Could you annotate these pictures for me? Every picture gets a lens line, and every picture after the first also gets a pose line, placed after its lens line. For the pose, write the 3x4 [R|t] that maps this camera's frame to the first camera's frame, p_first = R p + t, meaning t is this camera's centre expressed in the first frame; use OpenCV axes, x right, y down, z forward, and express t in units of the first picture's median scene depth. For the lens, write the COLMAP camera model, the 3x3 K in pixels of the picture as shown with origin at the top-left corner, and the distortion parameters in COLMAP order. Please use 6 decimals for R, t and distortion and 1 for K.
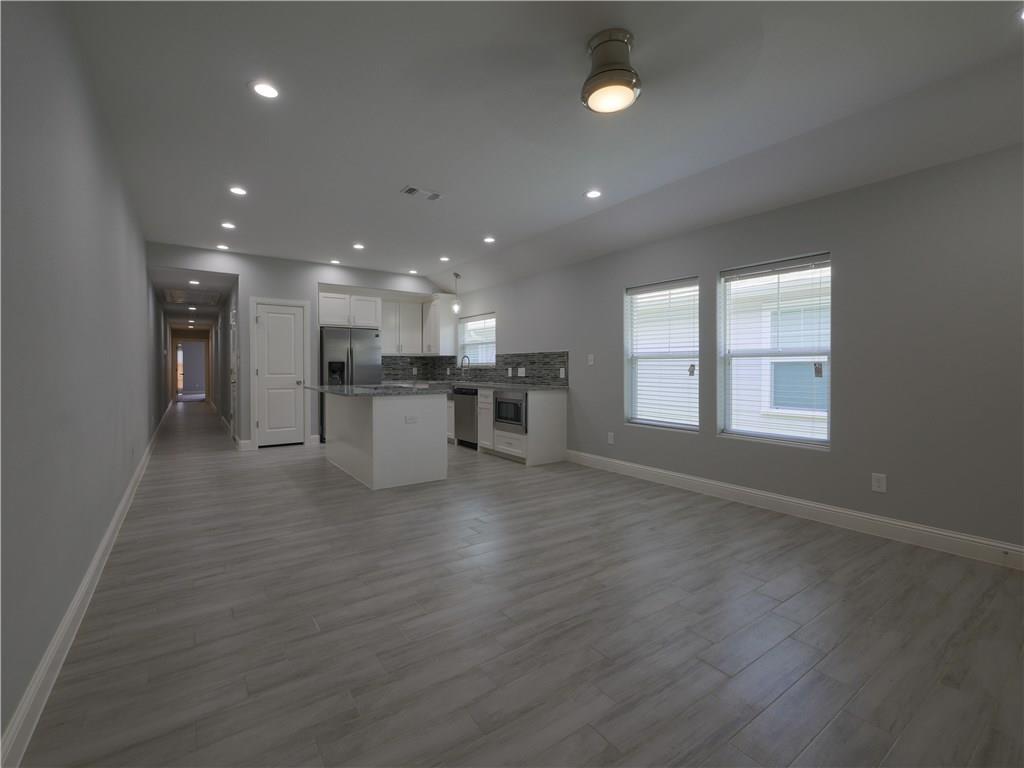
lens RADIAL K [[450.8, 0, 511.5], [0, 450.8, 372.7], [0, 0, 1]] dist [-0.000093, -0.000064]
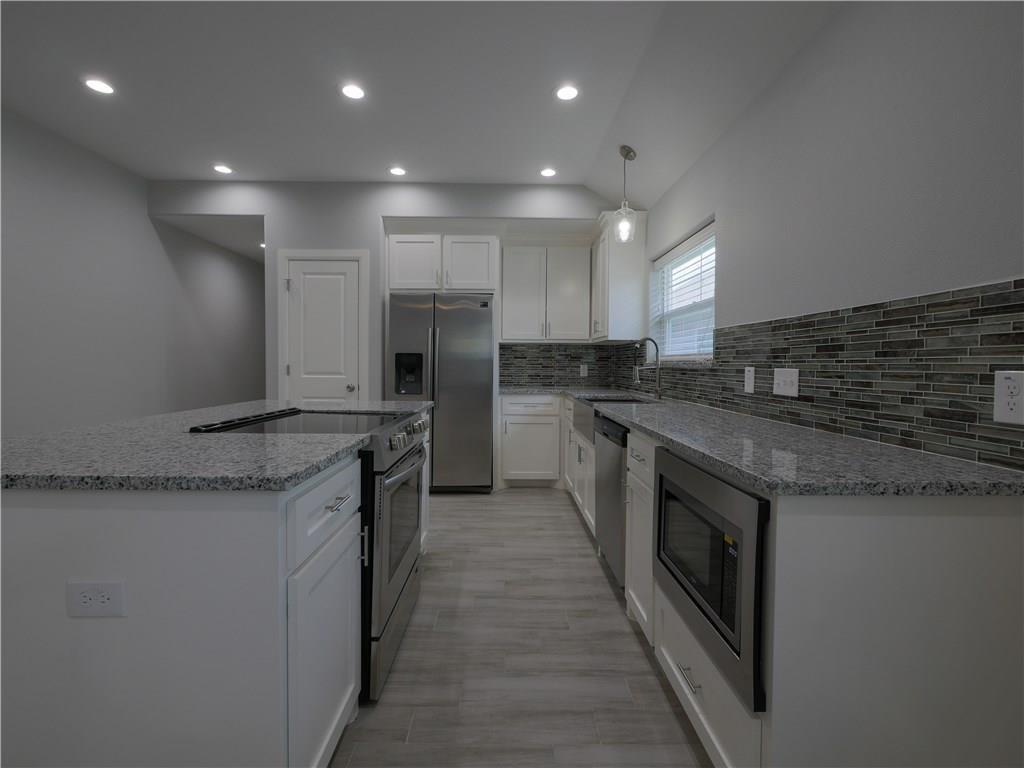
lens RADIAL K [[450.8, 0, 511.5], [0, 450.8, 372.7], [0, 0, 1]] dist [-0.000093, -0.000064]
pose [[0.819135, 0.016914, -0.573352, 0.041297], [-0.013632, 0.999857, 0.010021, -0.007016], [0.573439, -0.000392, 0.819248, 0.603769]]
